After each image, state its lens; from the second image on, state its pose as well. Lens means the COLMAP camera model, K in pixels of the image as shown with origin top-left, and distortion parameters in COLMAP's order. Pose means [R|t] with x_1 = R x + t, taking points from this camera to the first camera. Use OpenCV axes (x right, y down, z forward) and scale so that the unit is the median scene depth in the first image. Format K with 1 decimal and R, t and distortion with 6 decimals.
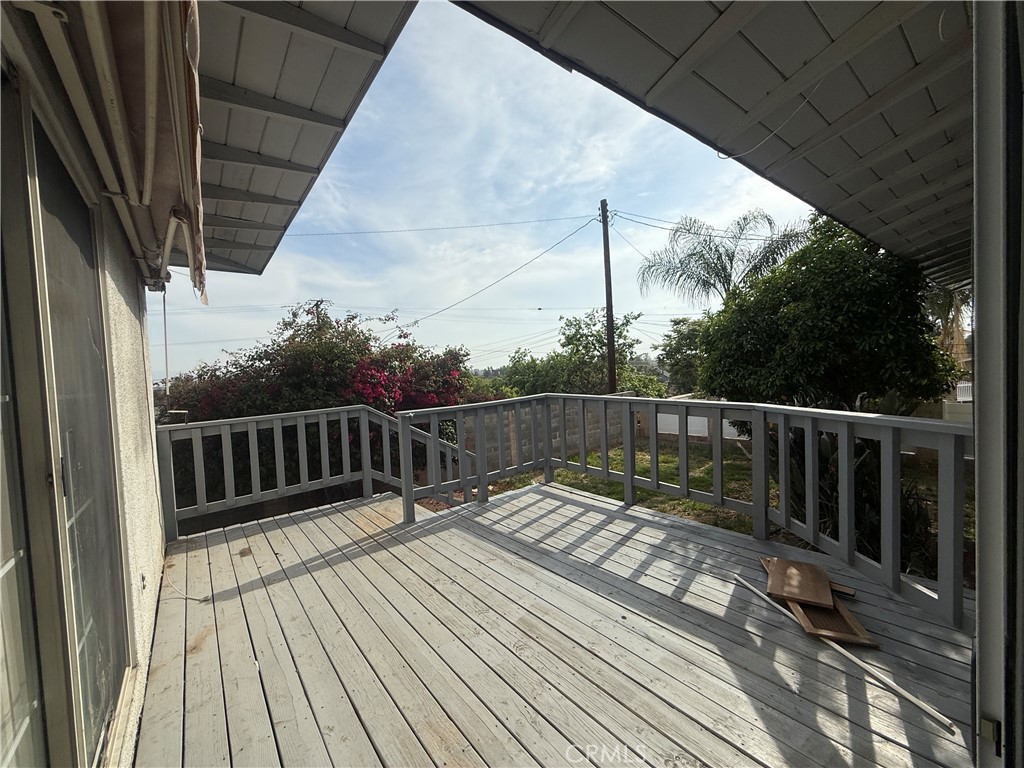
lens RADIAL K [[404.5, 0, 505.5], [0, 404.5, 382.4], [0, 0, 1]] dist [-0.021628, 0.000691]
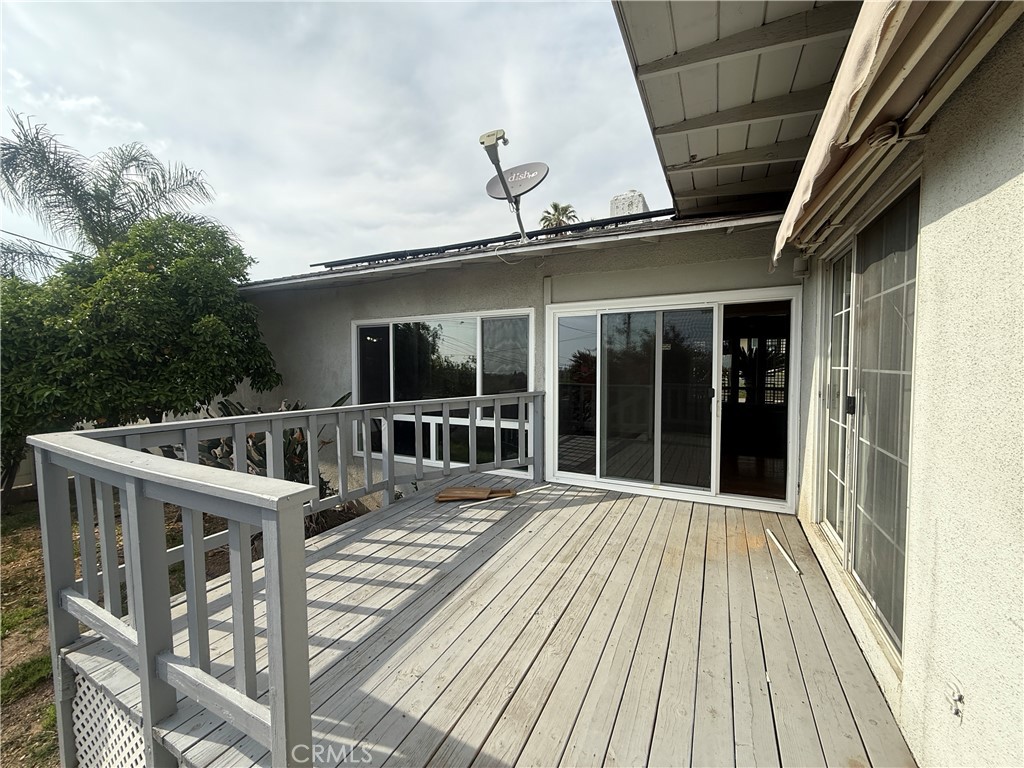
lens RADIAL K [[404.5, 0, 509.7], [0, 404.5, 388.7], [0, 0, 1]] dist [-0.021628, 0.000691]
pose [[-0.421544, -0.005582, 0.906791, -0.808158], [0.057140, 0.997830, 0.032706, -0.014913], [-0.905006, 0.065600, -0.420310, 1.264825]]
